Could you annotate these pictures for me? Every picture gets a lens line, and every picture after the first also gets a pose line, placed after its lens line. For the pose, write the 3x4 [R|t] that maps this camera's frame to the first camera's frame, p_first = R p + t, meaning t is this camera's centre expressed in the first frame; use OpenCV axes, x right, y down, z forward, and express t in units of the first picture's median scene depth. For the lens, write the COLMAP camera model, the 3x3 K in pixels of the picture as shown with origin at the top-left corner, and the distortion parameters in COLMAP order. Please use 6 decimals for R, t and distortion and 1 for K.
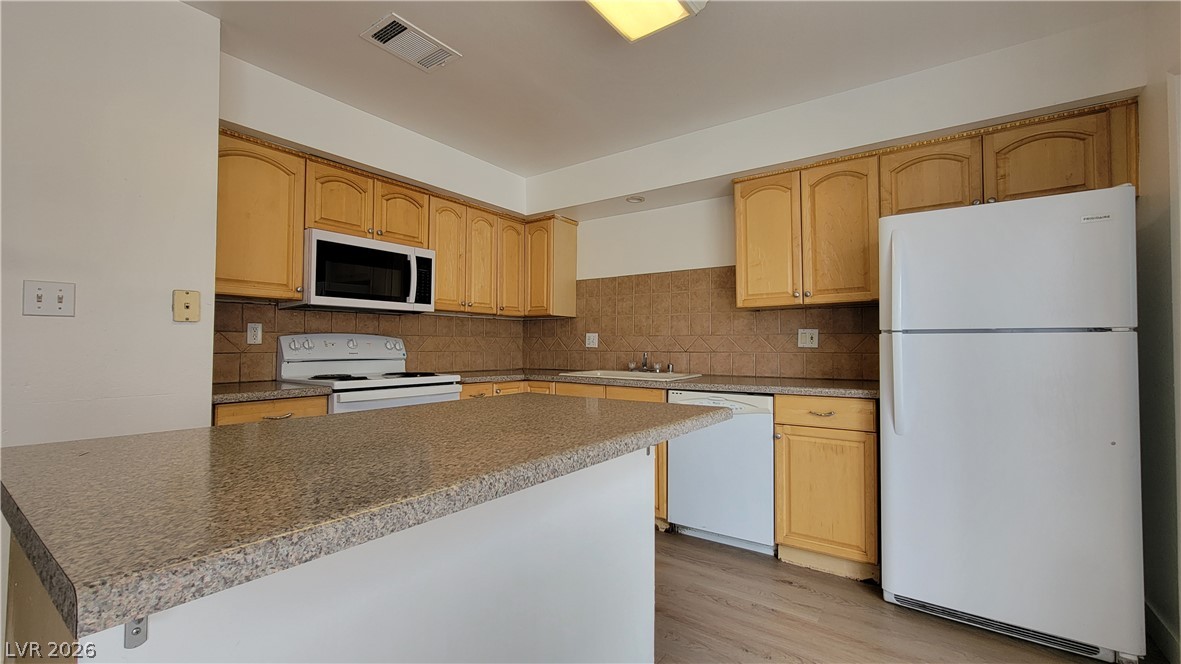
lens RADIAL K [[483.5, 0, 597.5], [0, 483.5, 333.3], [0, 0, 1]] dist [-0.000114, 0.000413]
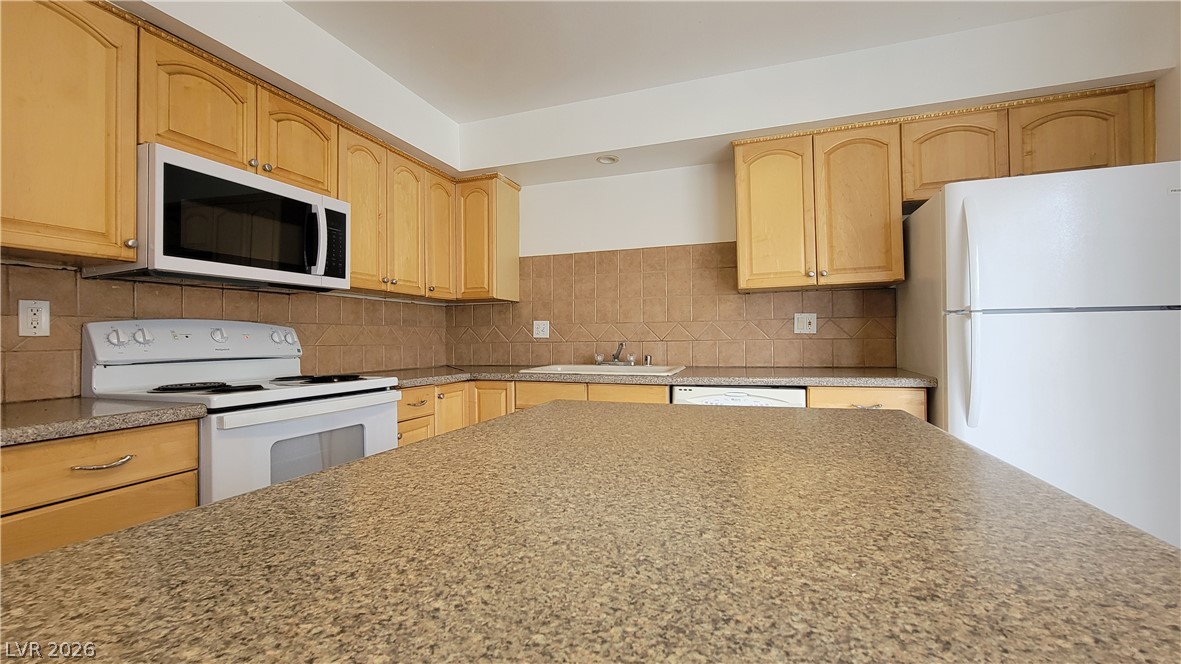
lens RADIAL K [[483.5, 0, 597.5], [0, 483.5, 333.3], [0, 0, 1]] dist [-0.000114, 0.000413]
pose [[0.960973, -0.010157, 0.276455, -0.196434], [0.006373, 0.999873, 0.014584, 0.012844], [-0.276568, -0.012253, 0.960916, 0.227610]]
